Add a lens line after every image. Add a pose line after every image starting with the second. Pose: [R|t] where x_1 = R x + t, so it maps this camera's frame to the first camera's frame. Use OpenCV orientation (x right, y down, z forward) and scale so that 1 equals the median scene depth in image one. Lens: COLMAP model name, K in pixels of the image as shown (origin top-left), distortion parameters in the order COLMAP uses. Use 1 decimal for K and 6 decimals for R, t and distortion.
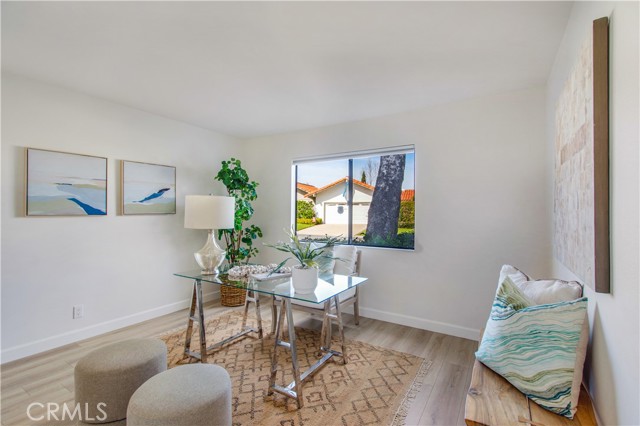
lens RADIAL K [[290.5, 0, 319.6], [0, 290.5, 212.1], [0, 0, 1]] dist [0.001071, -0.000303]
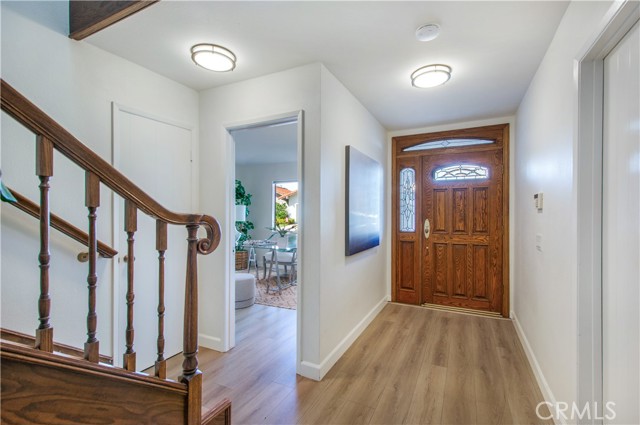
lens RADIAL K [[290.5, 0, 322.3], [0, 290.5, 211.6], [0, 0, 1]] dist [0.001071, -0.000303]
pose [[0.995494, -0.013171, 0.093906, 0.027465], [0.012990, 0.999912, 0.002540, -0.005663], [-0.093931, -0.001309, 0.995578, -0.655815]]
